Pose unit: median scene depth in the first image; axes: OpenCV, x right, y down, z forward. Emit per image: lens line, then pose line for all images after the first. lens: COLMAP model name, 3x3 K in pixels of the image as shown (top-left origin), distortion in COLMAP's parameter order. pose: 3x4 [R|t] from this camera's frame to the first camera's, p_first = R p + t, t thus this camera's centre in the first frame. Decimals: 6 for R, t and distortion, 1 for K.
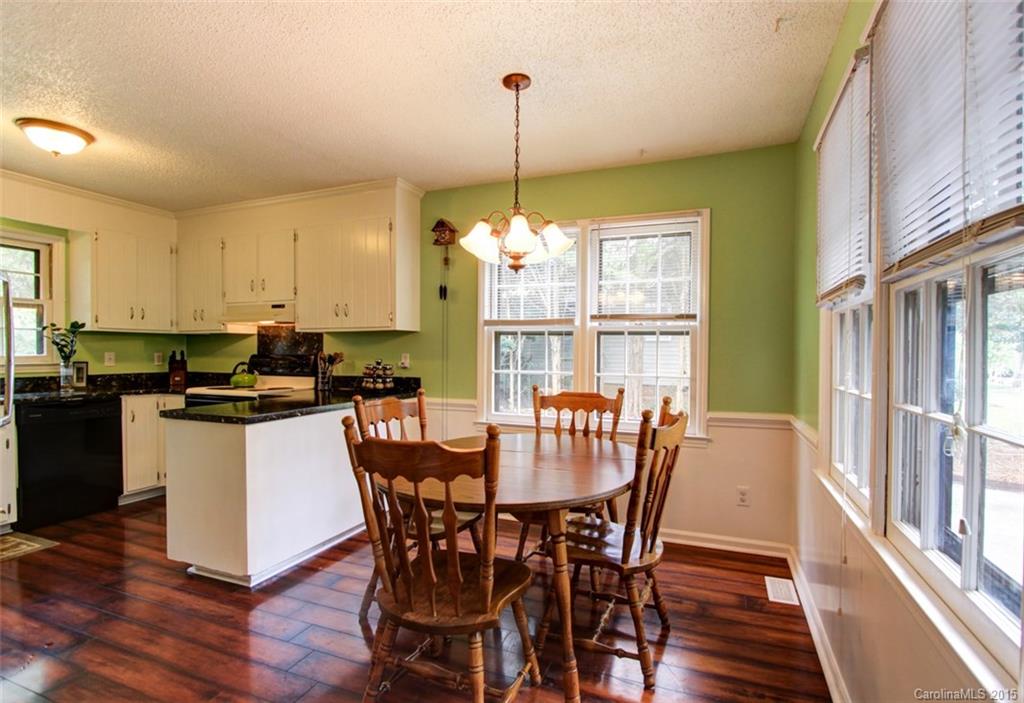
lens RADIAL K [[500.8, 0, 514.4], [0, 500.8, 359.0], [0, 0, 1]] dist [-0.002606, 0.000459]
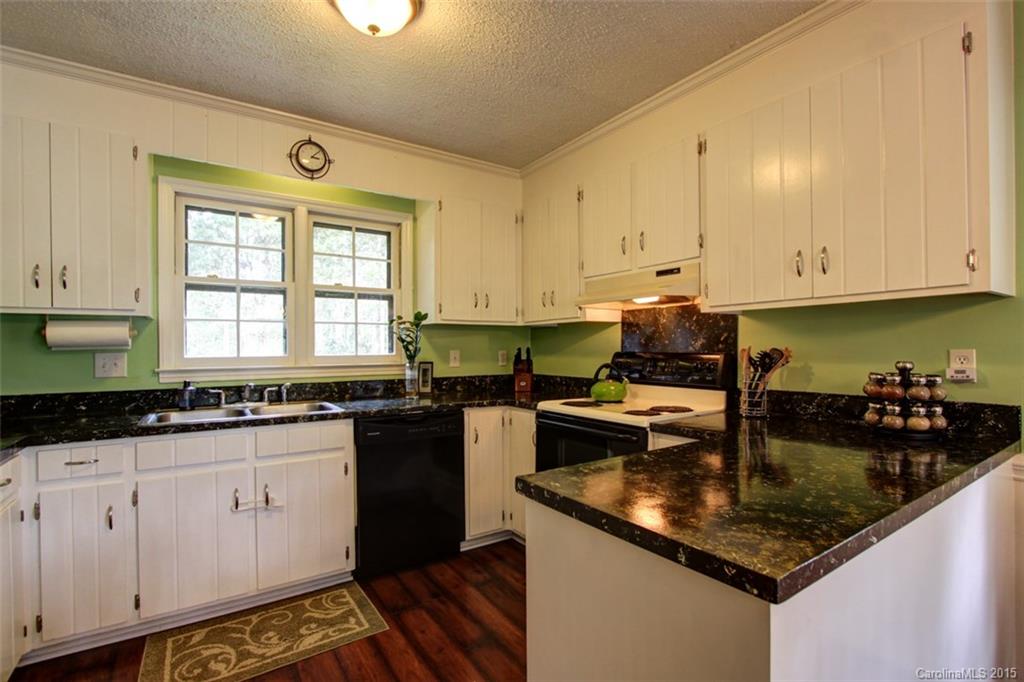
lens RADIAL K [[477.4, 0, 513.4], [0, 477.4, 348.4], [0, 0, 1]] dist [-0.003979, 0.000941]
pose [[0.833883, -0.007699, -0.551887, -0.310775], [0.000246, 0.999908, -0.013578, -0.005941], [0.551941, 0.011187, 0.833808, 0.419887]]
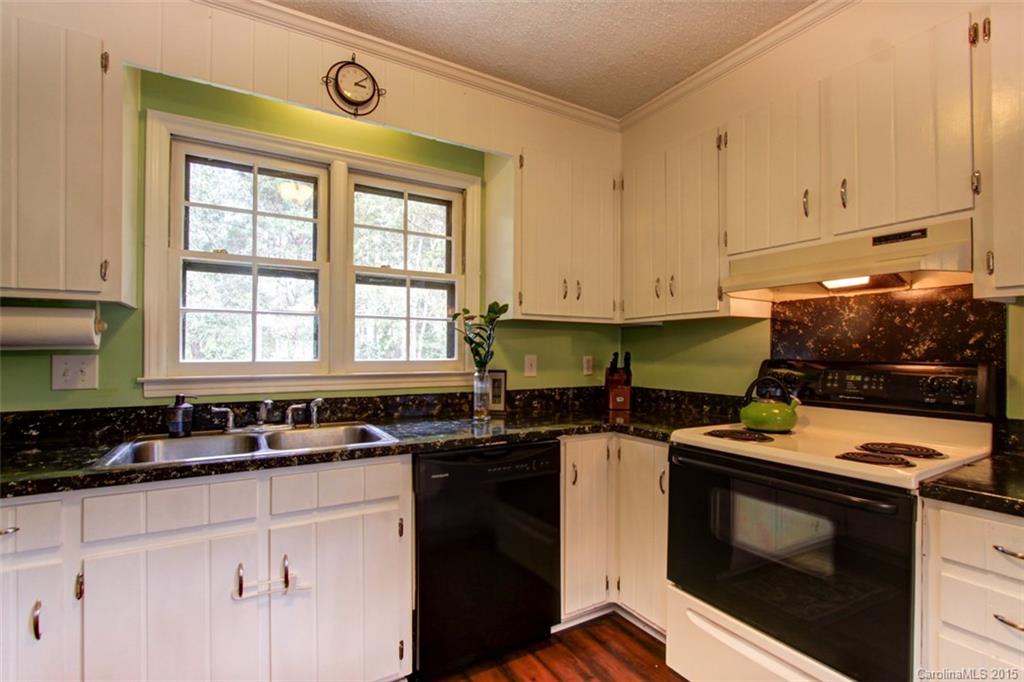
lens RADIAL K [[477.4, 0, 515.9], [0, 477.4, 347.9], [0, 0, 1]] dist [-0.003979, 0.000941]
pose [[0.805056, -0.006554, -0.593162, -0.491938], [-0.008908, 0.999693, -0.023137, -0.008521], [0.593131, 0.023911, 0.804751, 0.528875]]
